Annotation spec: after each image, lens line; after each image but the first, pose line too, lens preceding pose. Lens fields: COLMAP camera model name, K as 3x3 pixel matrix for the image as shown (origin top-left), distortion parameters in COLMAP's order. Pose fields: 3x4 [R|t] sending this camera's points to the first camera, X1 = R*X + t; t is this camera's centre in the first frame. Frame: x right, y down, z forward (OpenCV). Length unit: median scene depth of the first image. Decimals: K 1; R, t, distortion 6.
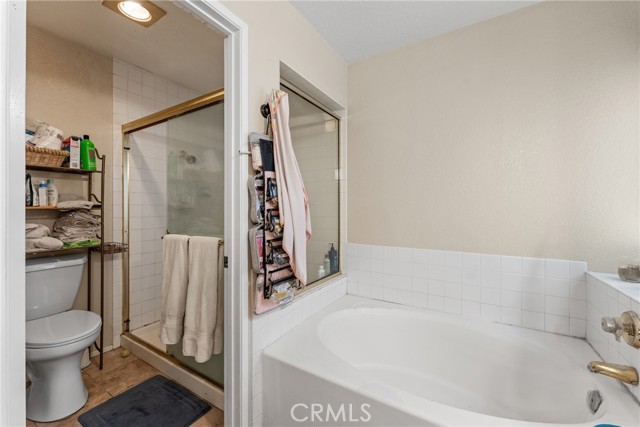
lens RADIAL K [[258.9, 0, 320.9], [0, 258.9, 200.0], [0, 0, 1]] dist [-0.001014, -0.000137]
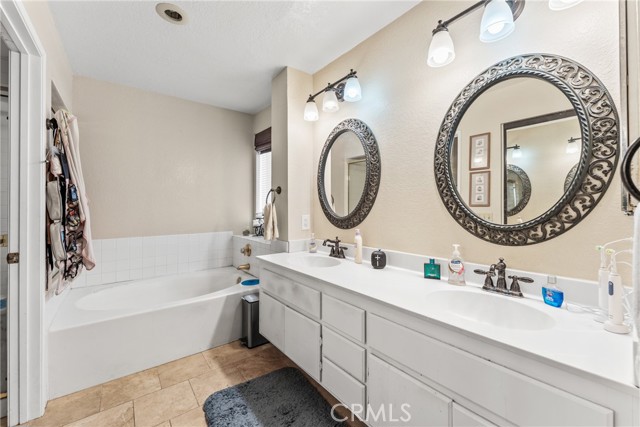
lens RADIAL K [[258.9, 0, 320.9], [0, 258.9, 200.0], [0, 0, 1]] dist [-0.001014, -0.000137]
pose [[0.360084, 0.017872, 0.932749, -0.914765], [-0.006032, 0.999840, -0.016829, 0.007063], [-0.932900, 0.000433, 0.360135, -0.595523]]
